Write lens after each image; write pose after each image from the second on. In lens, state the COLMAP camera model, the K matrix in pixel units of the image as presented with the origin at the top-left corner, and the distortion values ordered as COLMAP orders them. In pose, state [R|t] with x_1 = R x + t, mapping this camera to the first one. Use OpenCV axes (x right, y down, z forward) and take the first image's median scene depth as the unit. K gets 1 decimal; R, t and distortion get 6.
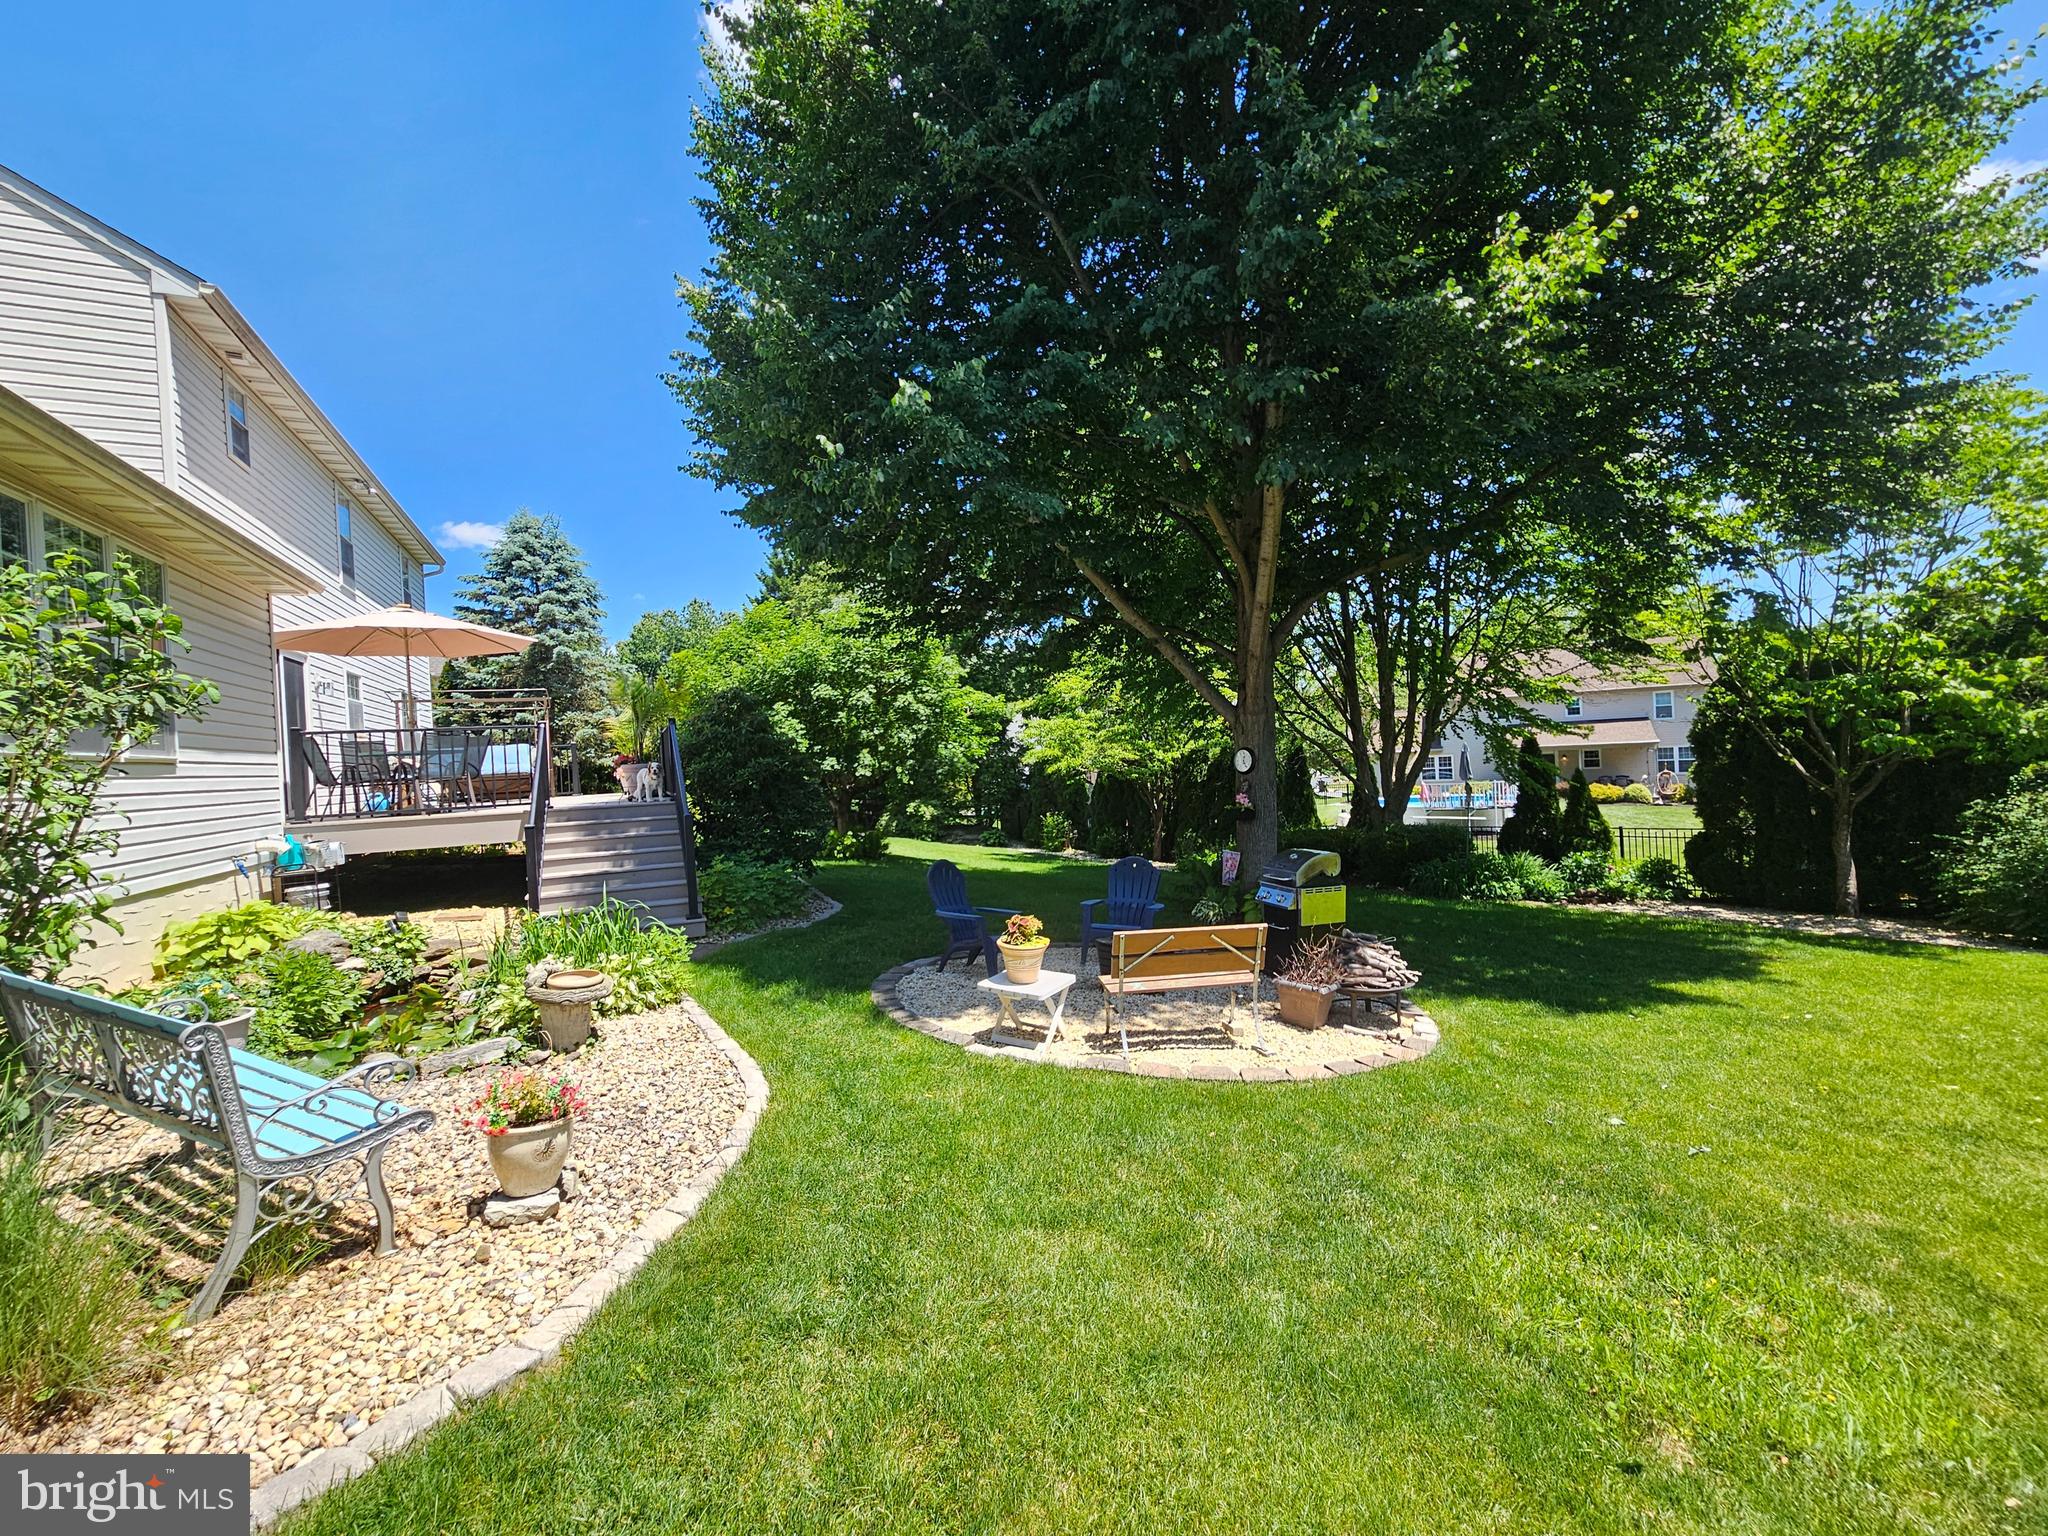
lens RADIAL K [[840.5, 0, 1032.3], [0, 840.5, 759.2], [0, 0, 1]] dist [0.001413, 0.000037]
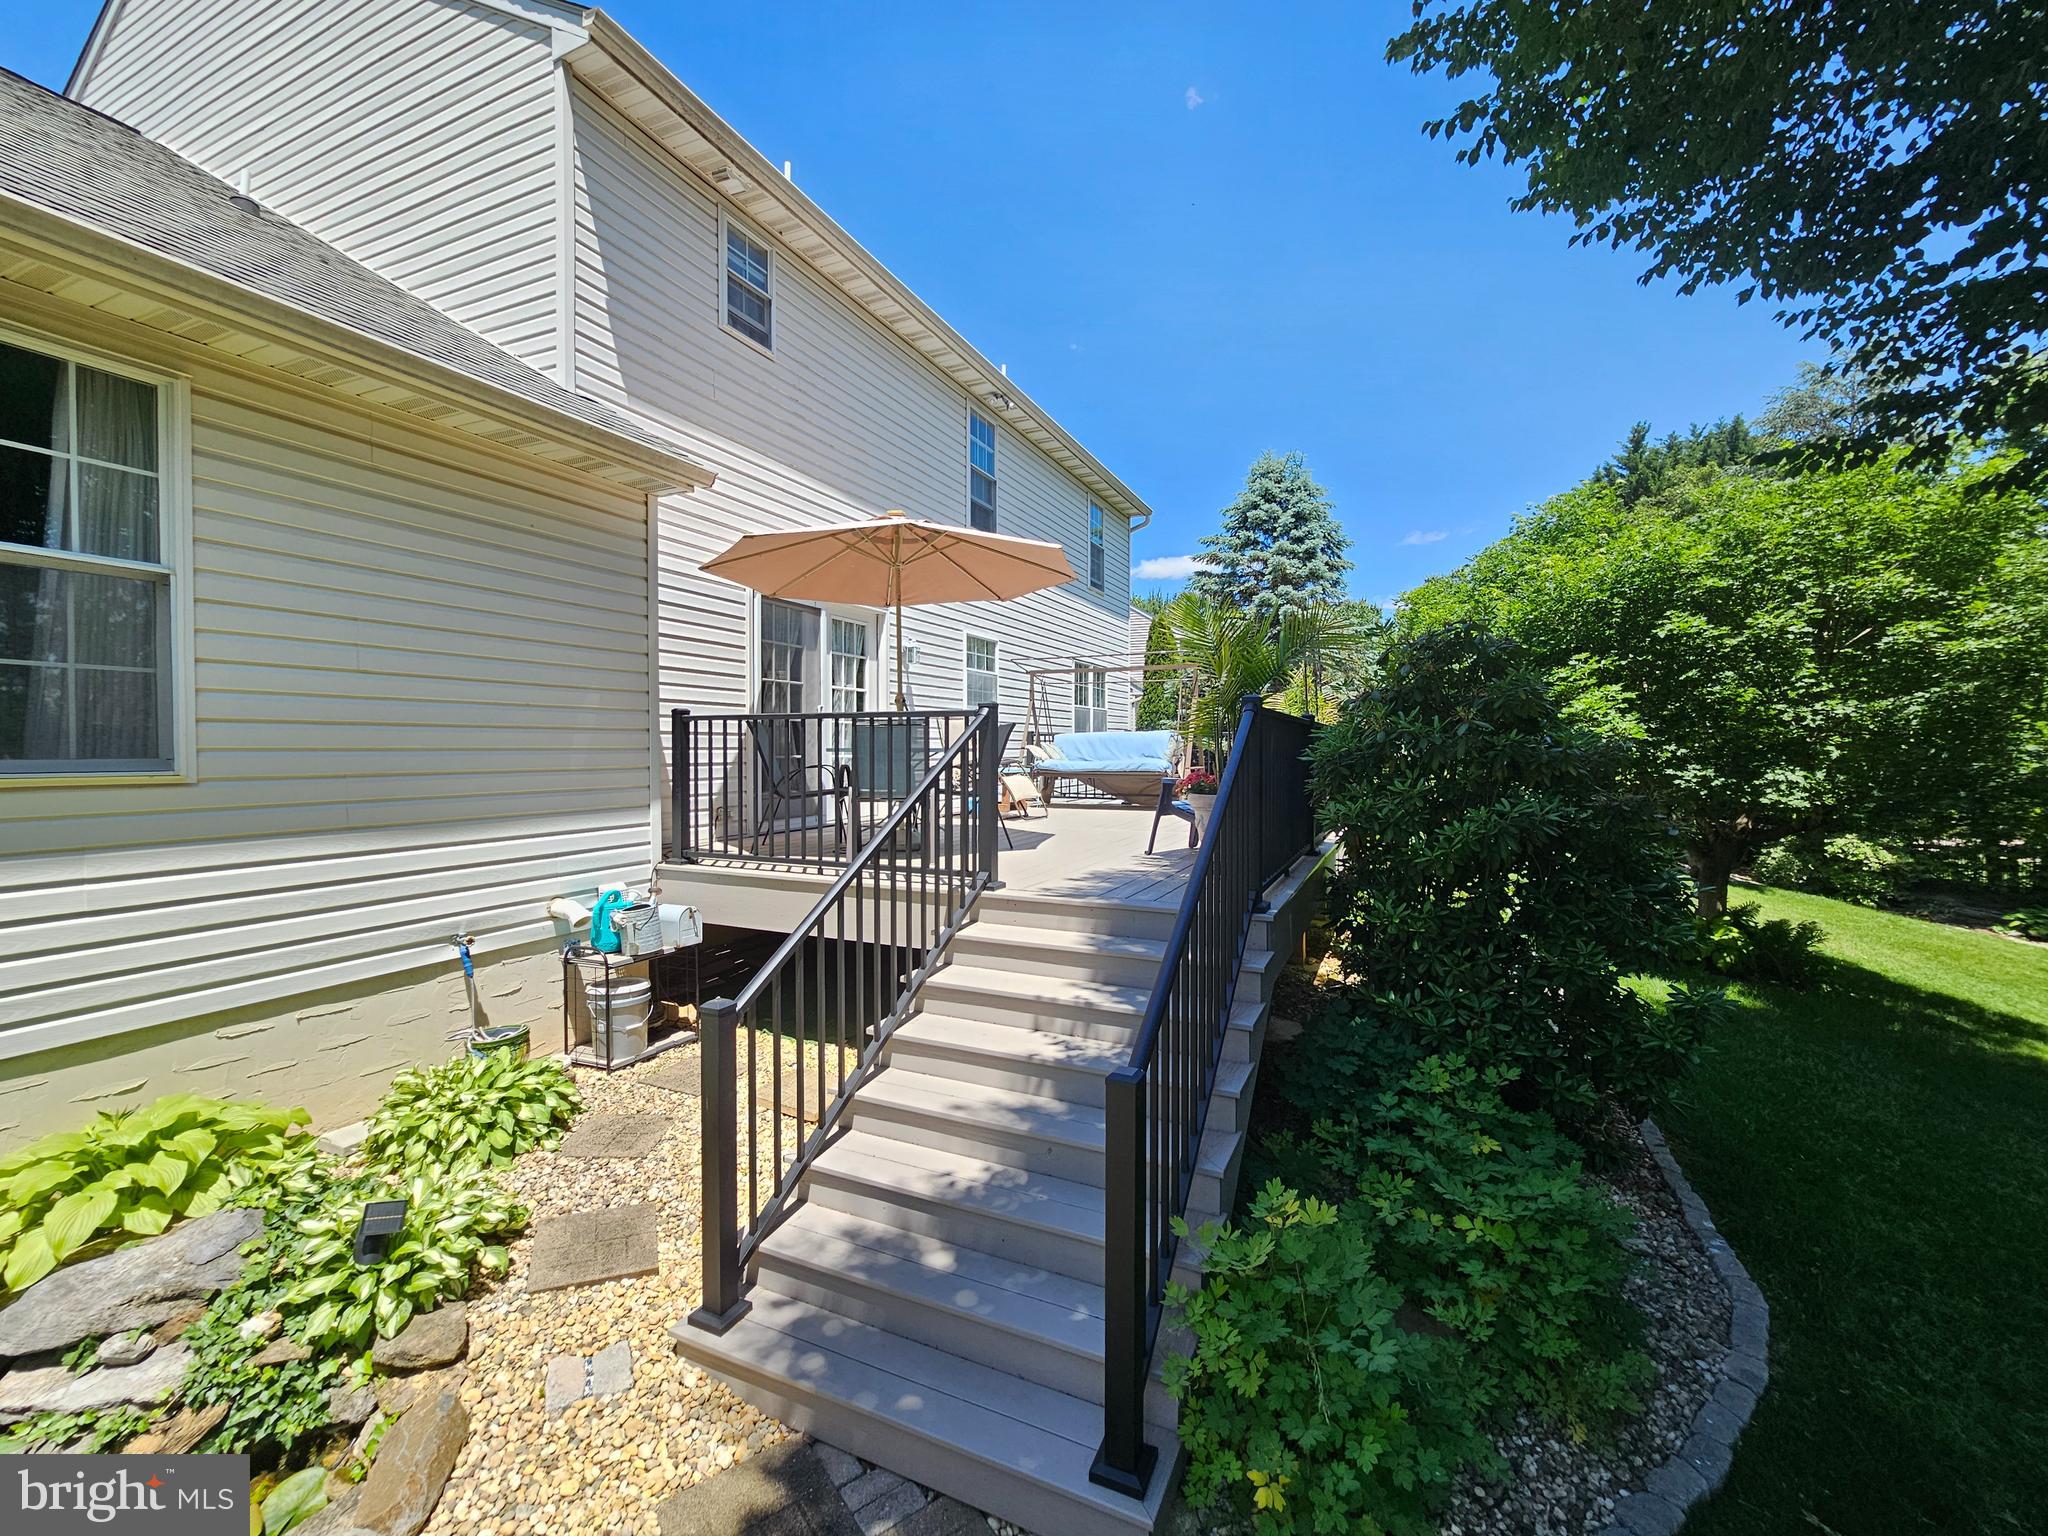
lens RADIAL K [[840.5, 0, 1032.3], [0, 840.5, 759.2], [0, 0, 1]] dist [0.001413, 0.000037]
pose [[0.638554, 0.060735, -0.767177, -0.087775], [-0.037060, 0.998151, 0.048174, -0.015742], [0.768684, -0.002330, 0.639624, 0.310890]]
